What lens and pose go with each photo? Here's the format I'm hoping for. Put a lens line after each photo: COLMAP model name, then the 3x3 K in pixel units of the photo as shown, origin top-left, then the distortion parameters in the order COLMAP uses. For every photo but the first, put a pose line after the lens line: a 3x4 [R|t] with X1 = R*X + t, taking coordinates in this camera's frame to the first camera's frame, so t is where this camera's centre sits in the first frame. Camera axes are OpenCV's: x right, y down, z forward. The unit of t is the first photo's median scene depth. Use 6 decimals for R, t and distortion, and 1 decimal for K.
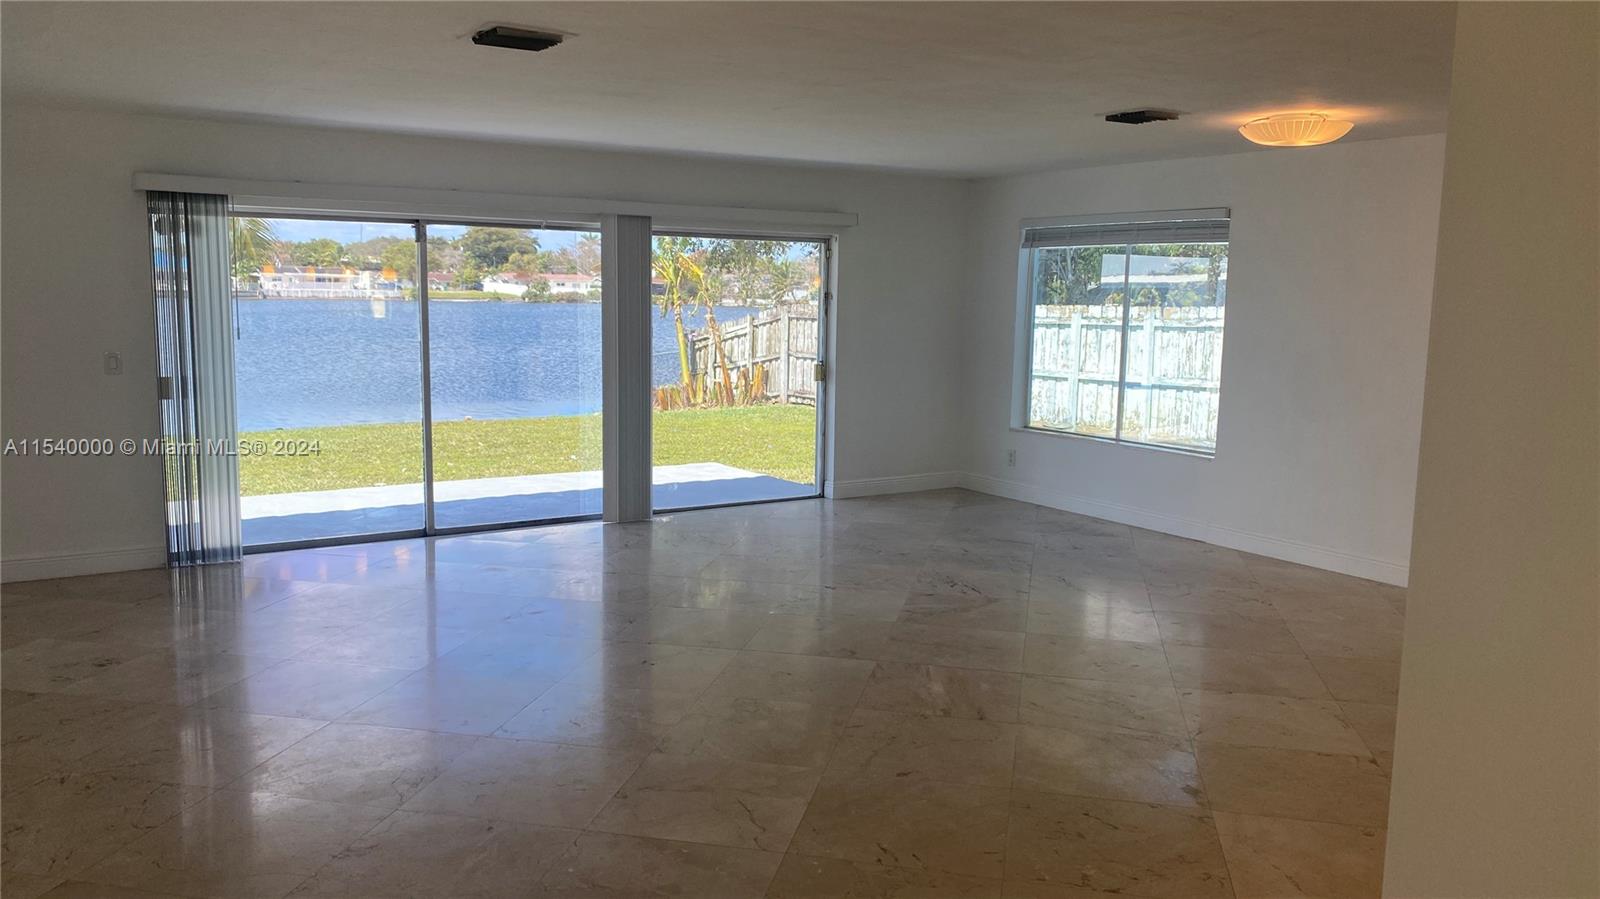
lens RADIAL K [[1205.3, 0, 789.8], [0, 1205.3, 463.7], [0, 0, 1]] dist [0.028842, -0.038677]
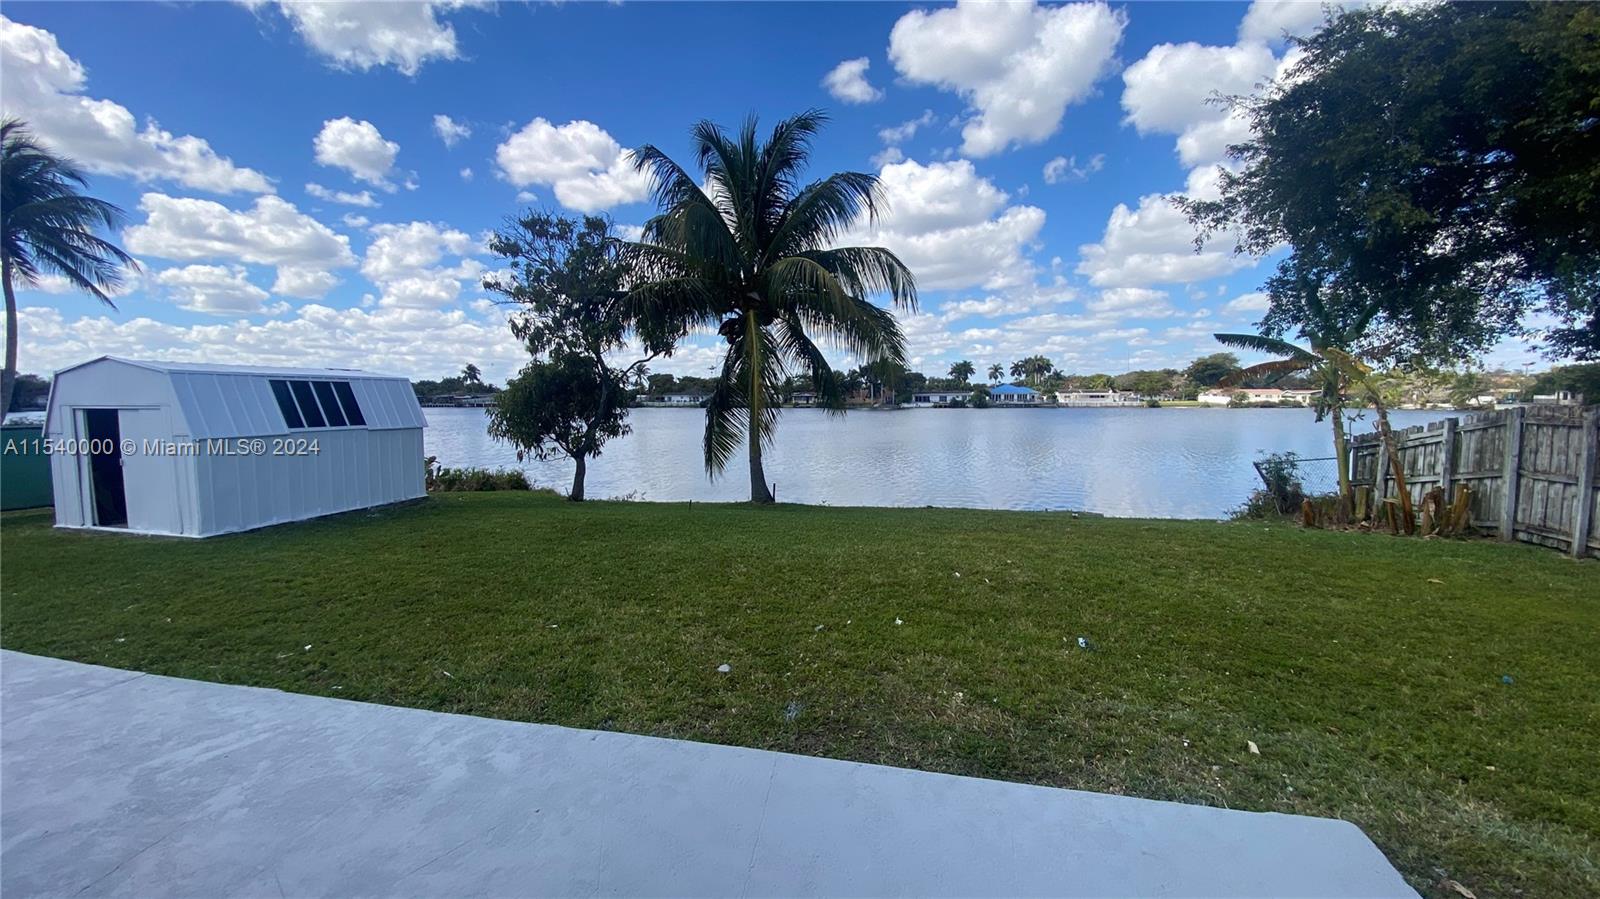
lens RADIAL K [[650.7, 0, 795.3], [0, 650.7, 445.3], [0, 0, 1]] dist [-0.014720, -0.009960]
pose [[0.693873, 0.036675, -0.719163, -0.030895], [-0.090809, 0.995186, -0.036864, -0.053191], [0.714349, 0.090886, 0.693863, 0.419722]]
